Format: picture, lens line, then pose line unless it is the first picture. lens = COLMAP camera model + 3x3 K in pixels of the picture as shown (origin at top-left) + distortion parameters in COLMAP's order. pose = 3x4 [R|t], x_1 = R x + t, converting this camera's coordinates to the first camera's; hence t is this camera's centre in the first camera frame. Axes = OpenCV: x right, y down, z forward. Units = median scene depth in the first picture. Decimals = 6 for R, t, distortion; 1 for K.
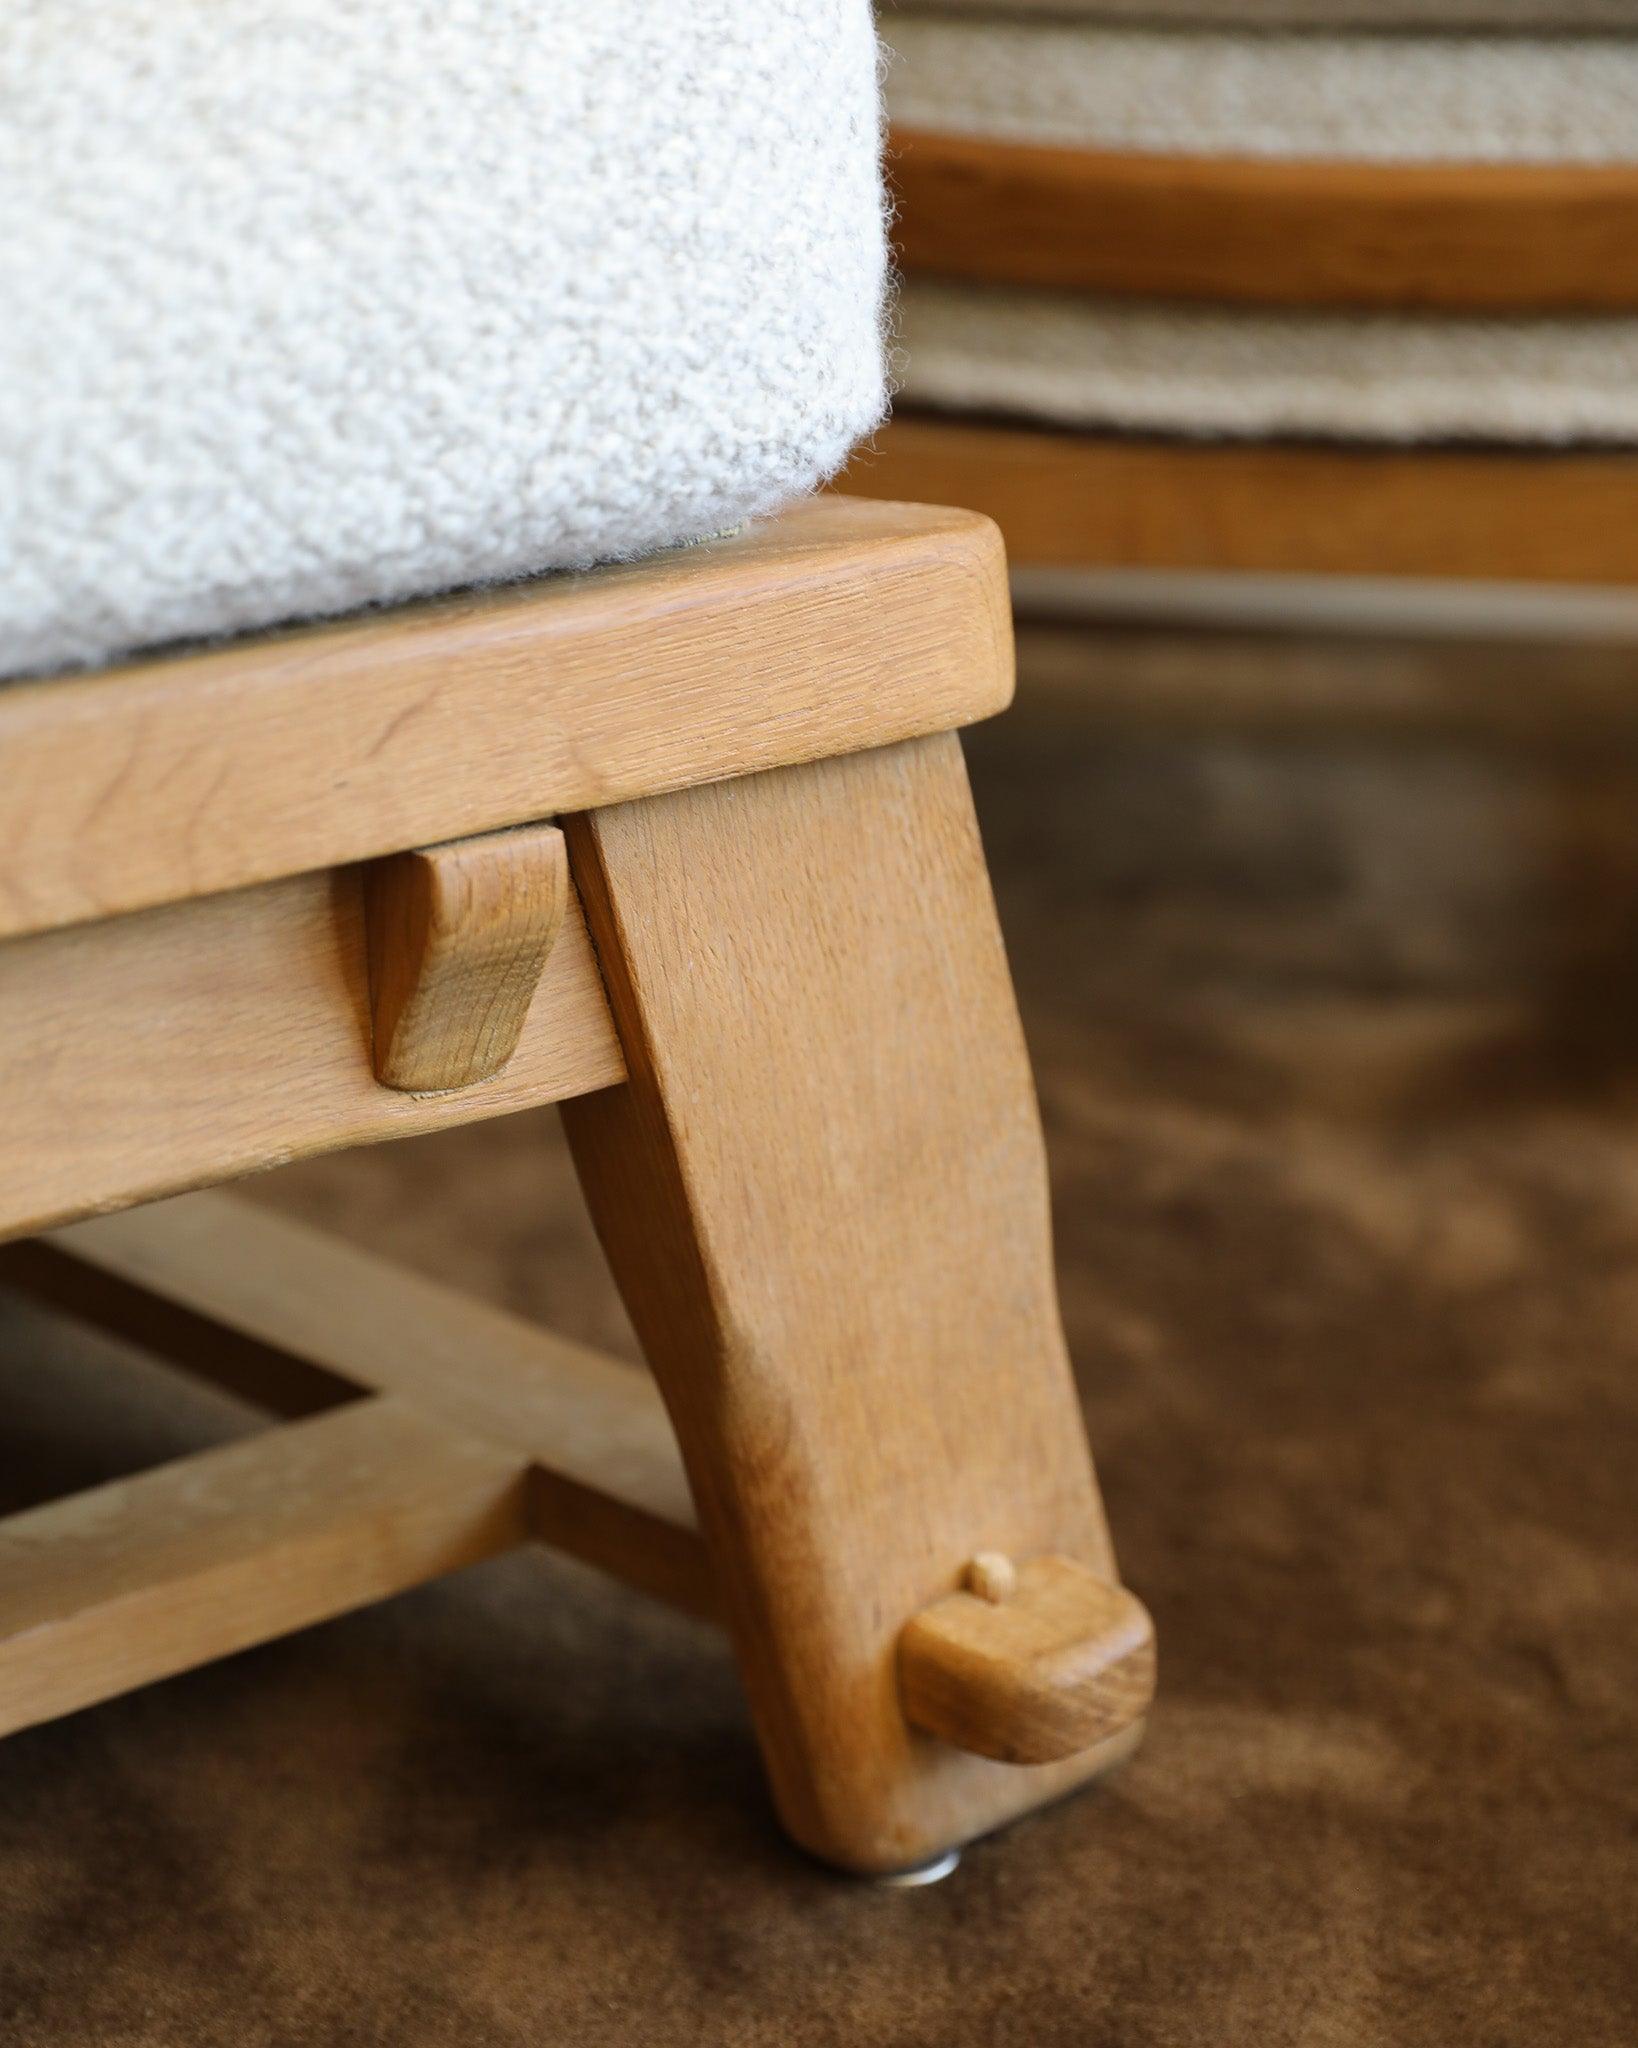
lens RADIAL K [[3532.8, 0, 820.0], [0, 3532.8, 1087.8], [0, 0, 1]] dist [0.038851, 0.172711]
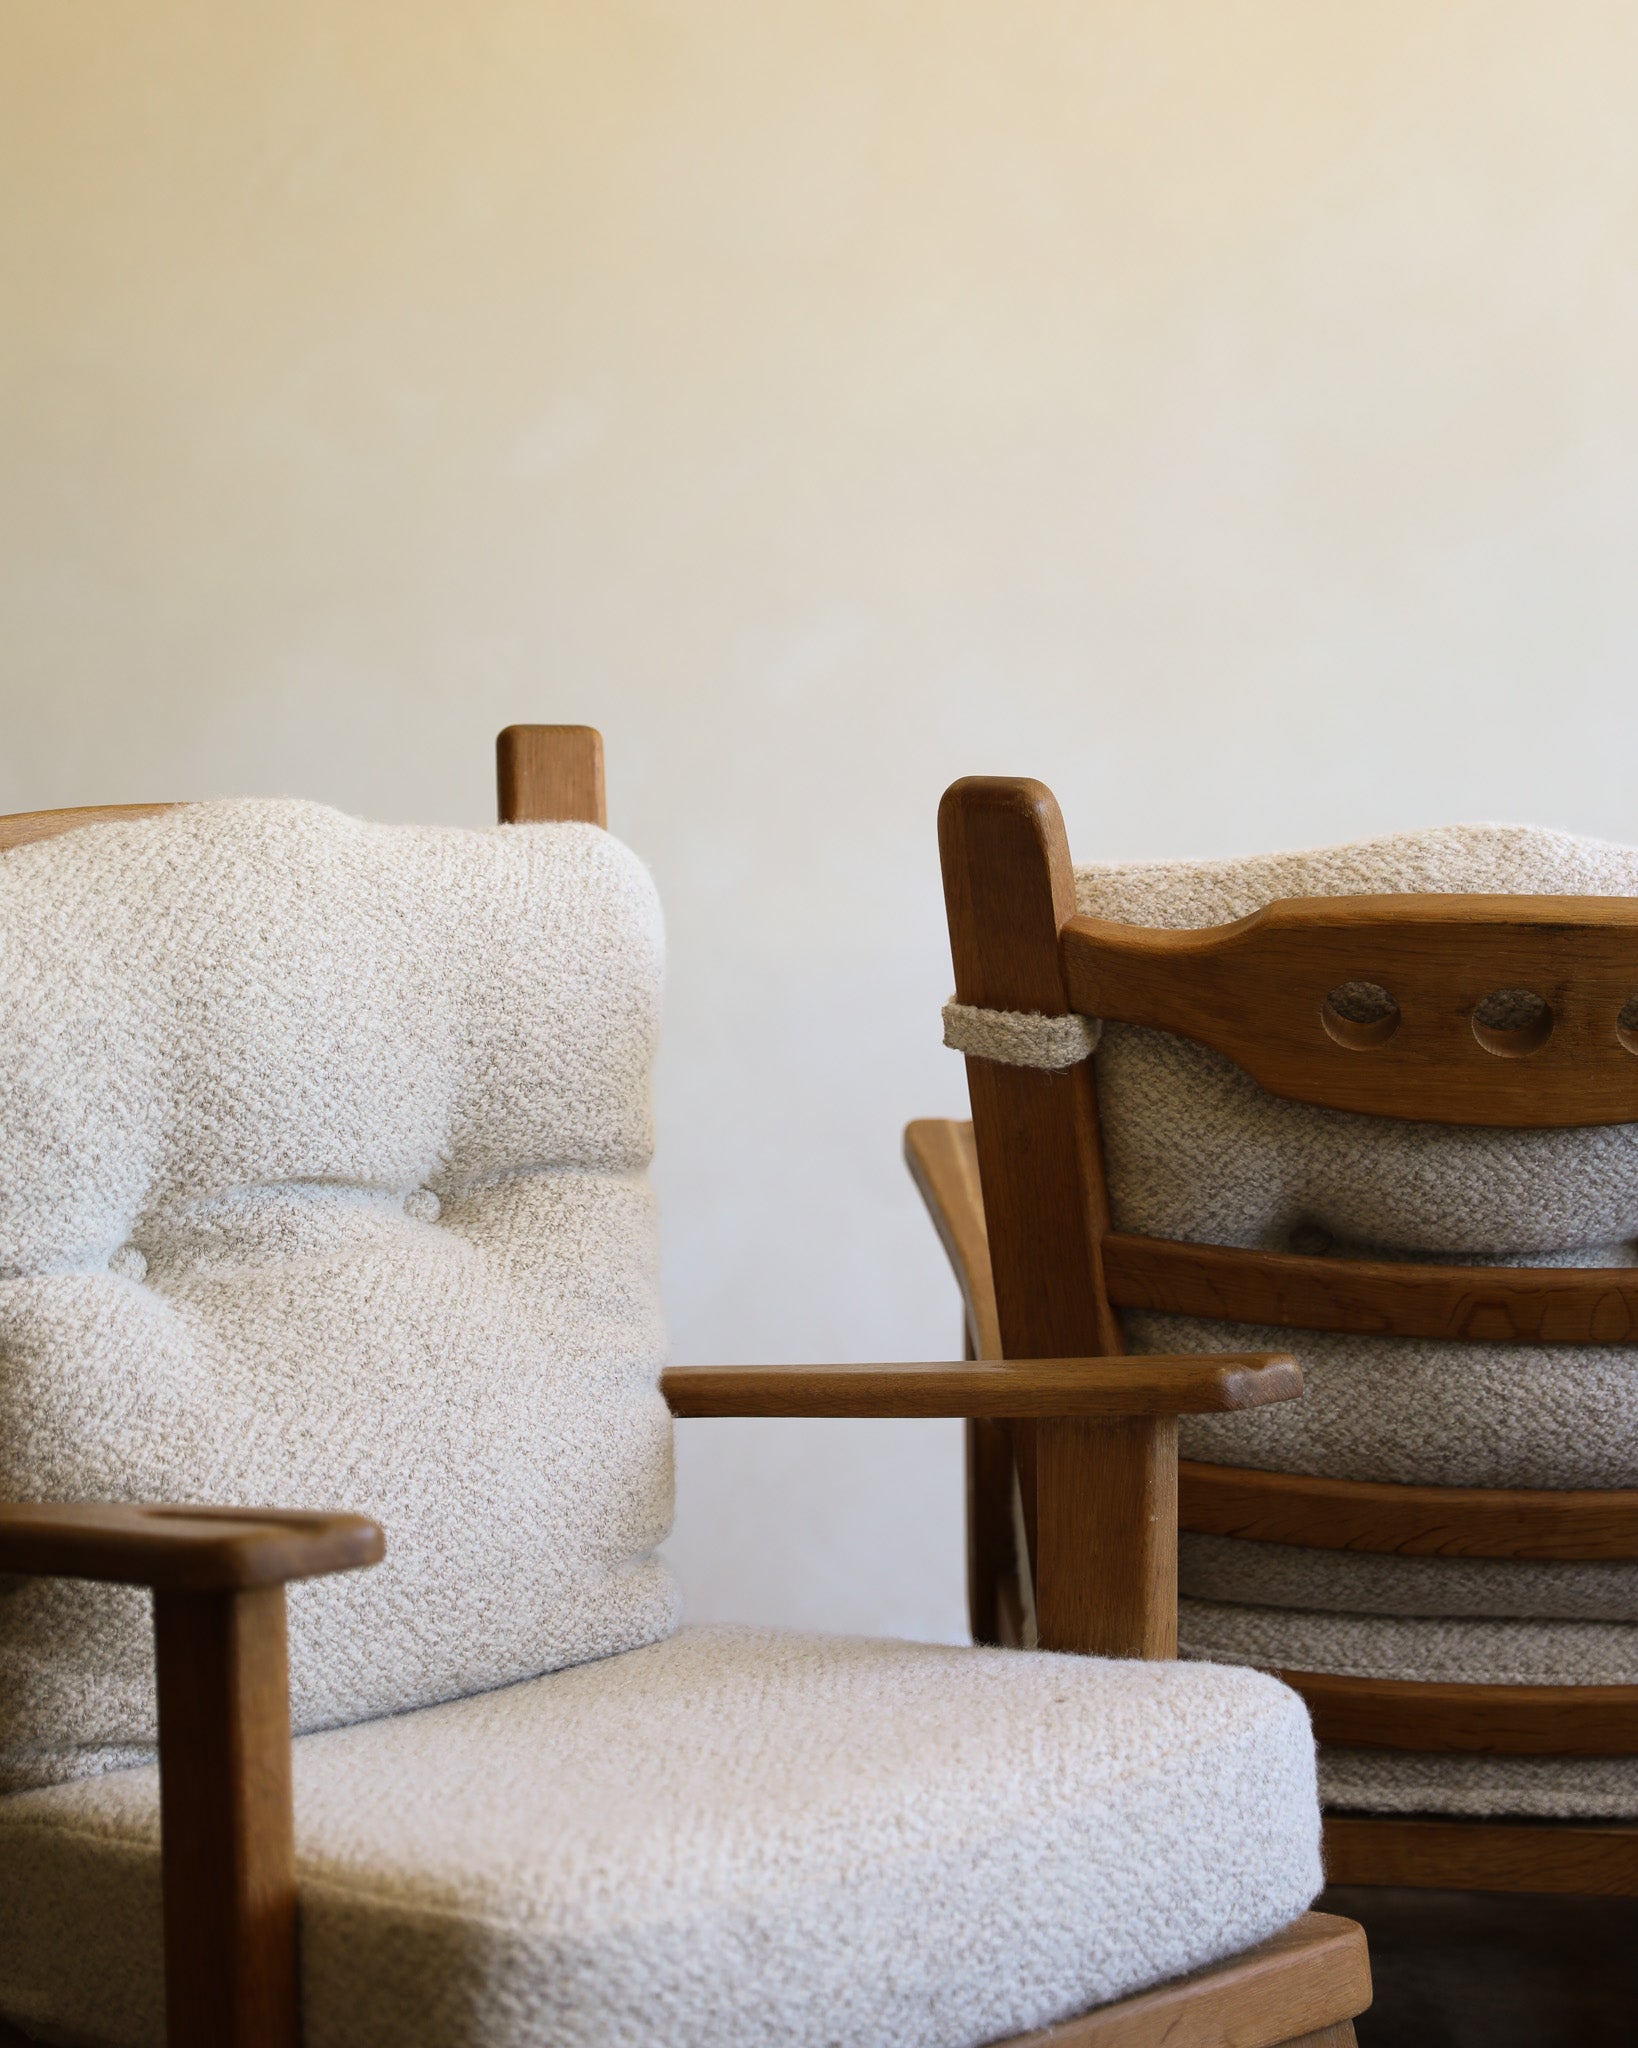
lens RADIAL K [[3971.0, 0, 818.9], [0, 3971.0, 932.9], [0, 0, 1]] dist [0.219933, -0.106263]
pose [[0.998440, -0.008661, 0.055165, -0.554867], [0.024571, 0.955260, -0.294744, -0.002047], [-0.050144, 0.295639, 0.953983, -2.164152]]
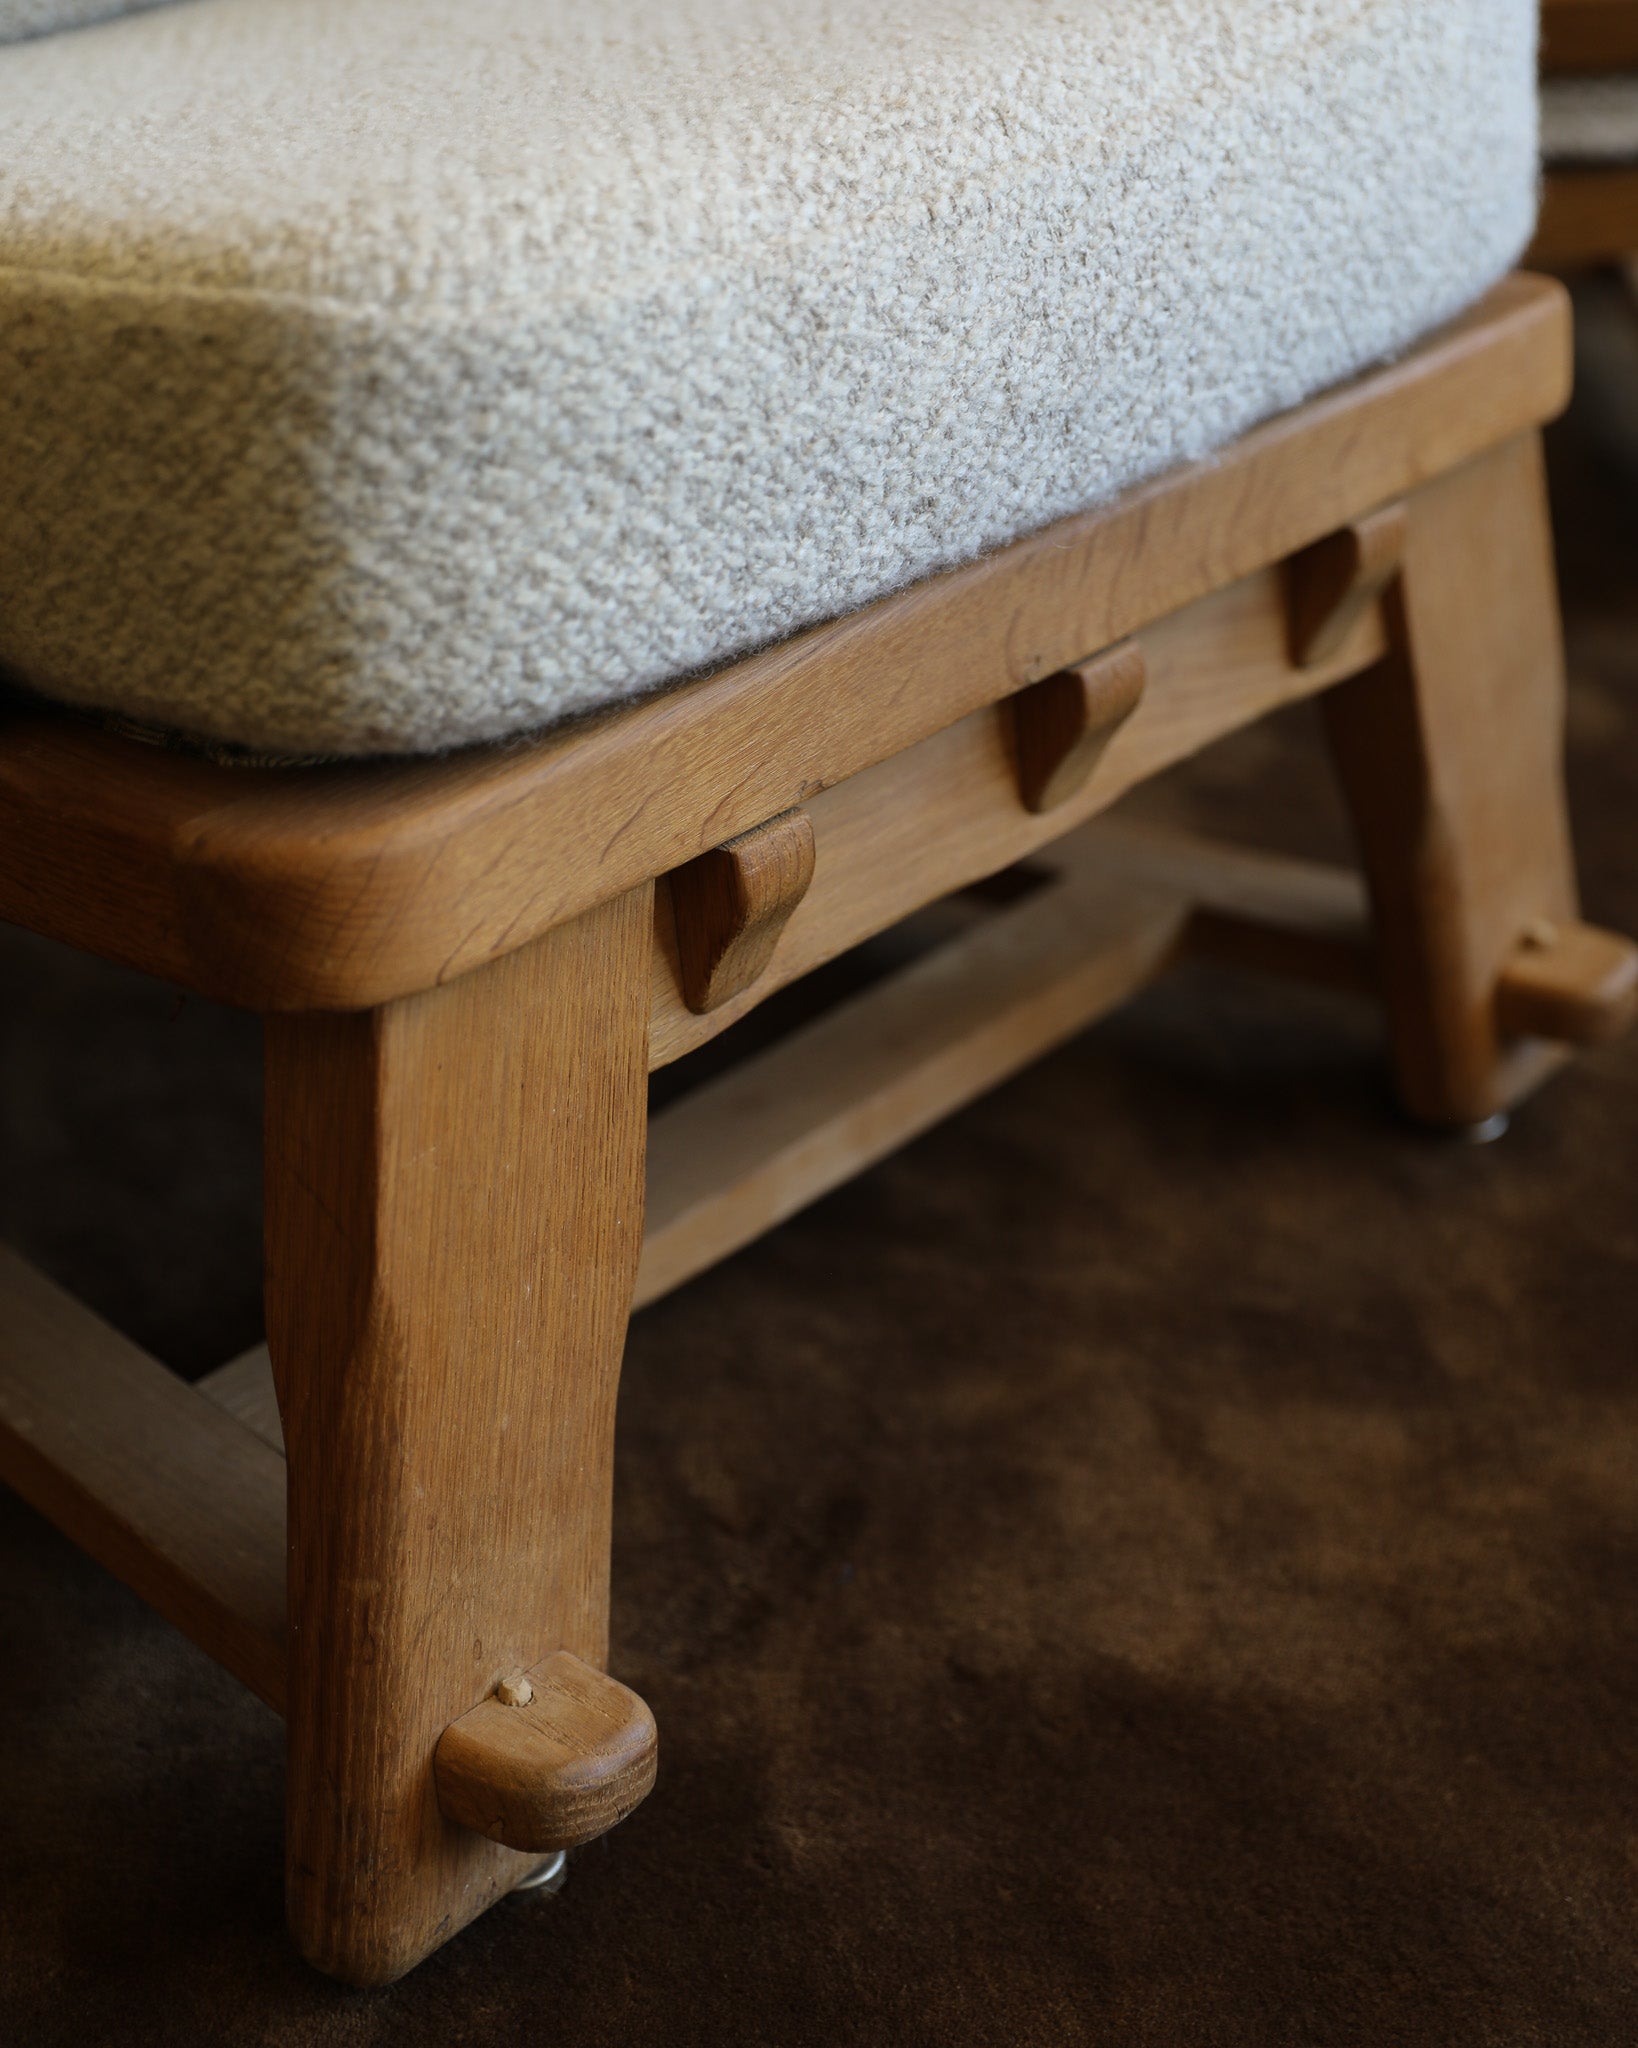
lens RADIAL K [[3321.7, 0, 819.0], [0, 3321.7, 1024.0], [0, 0, 1]] dist [0.033408, 0.142930]
pose [[0.976610, -0.112899, 0.182994, -0.702689], [0.090245, 0.987694, 0.127737, -0.059367], [-0.195164, -0.108235, 0.974780, -0.536113]]
